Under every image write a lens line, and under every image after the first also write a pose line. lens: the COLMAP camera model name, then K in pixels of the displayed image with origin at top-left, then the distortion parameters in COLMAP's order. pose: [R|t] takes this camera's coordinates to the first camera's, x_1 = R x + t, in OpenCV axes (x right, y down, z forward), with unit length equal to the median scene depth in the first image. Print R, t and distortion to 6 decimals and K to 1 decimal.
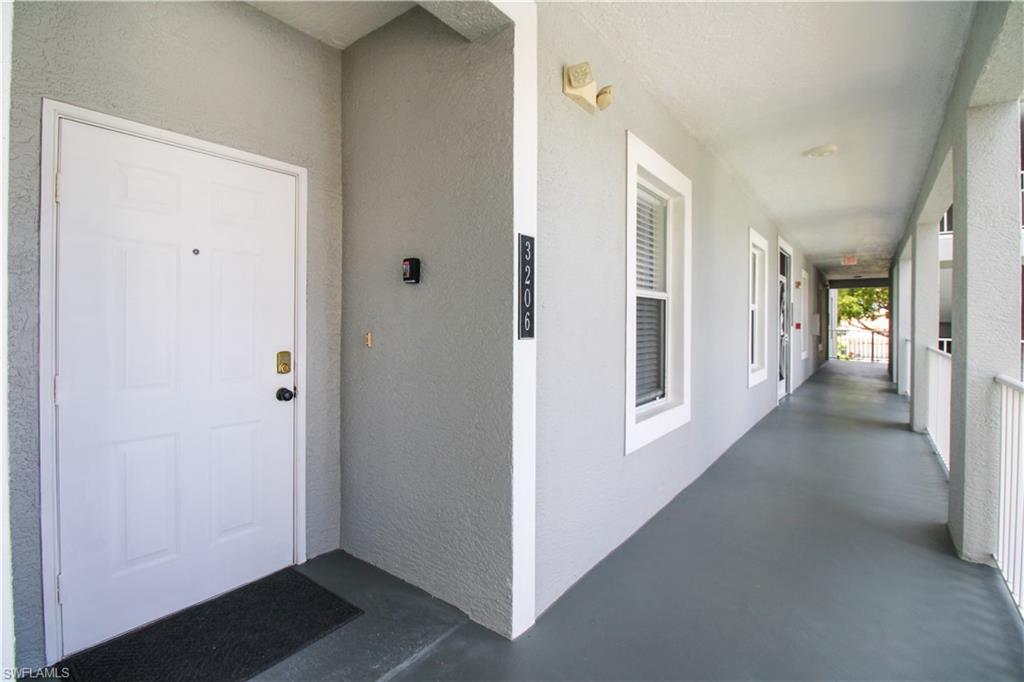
lens RADIAL K [[473.0, 0, 511.0], [0, 473.0, 322.8], [0, 0, 1]] dist [0.010507, -0.014769]
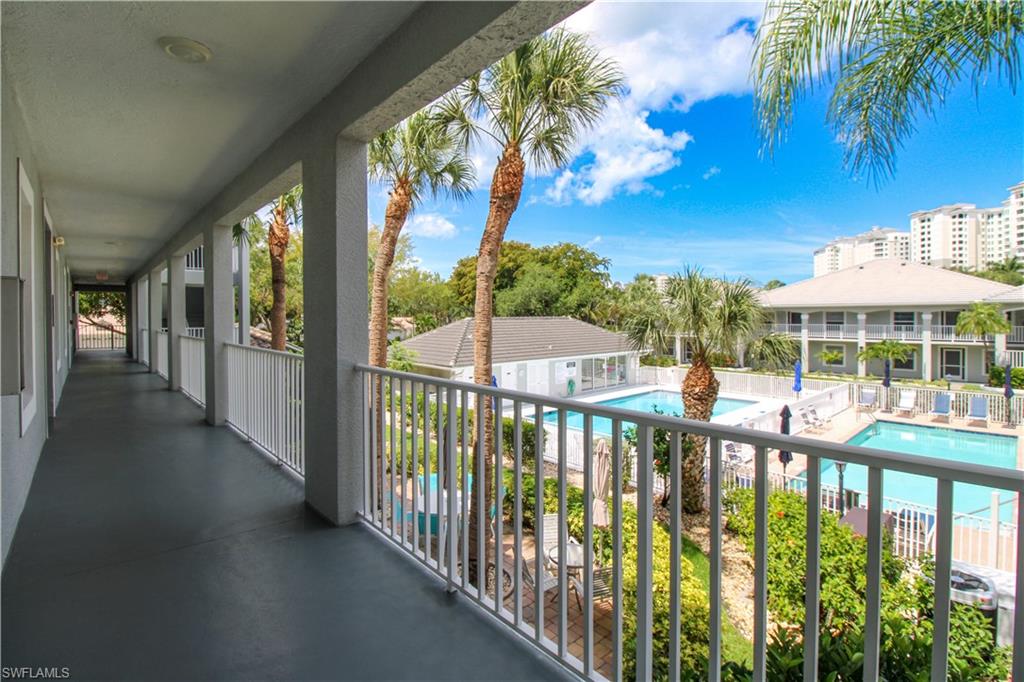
lens RADIAL K [[473.0, 0, 511.0], [0, 473.0, 322.8], [0, 0, 1]] dist [0.010507, -0.014769]
pose [[0.193399, -0.012527, 0.981040, -0.327831], [0.003856, 0.999920, 0.012008, -0.003344], [-0.981113, 0.001461, 0.193432, -0.353328]]
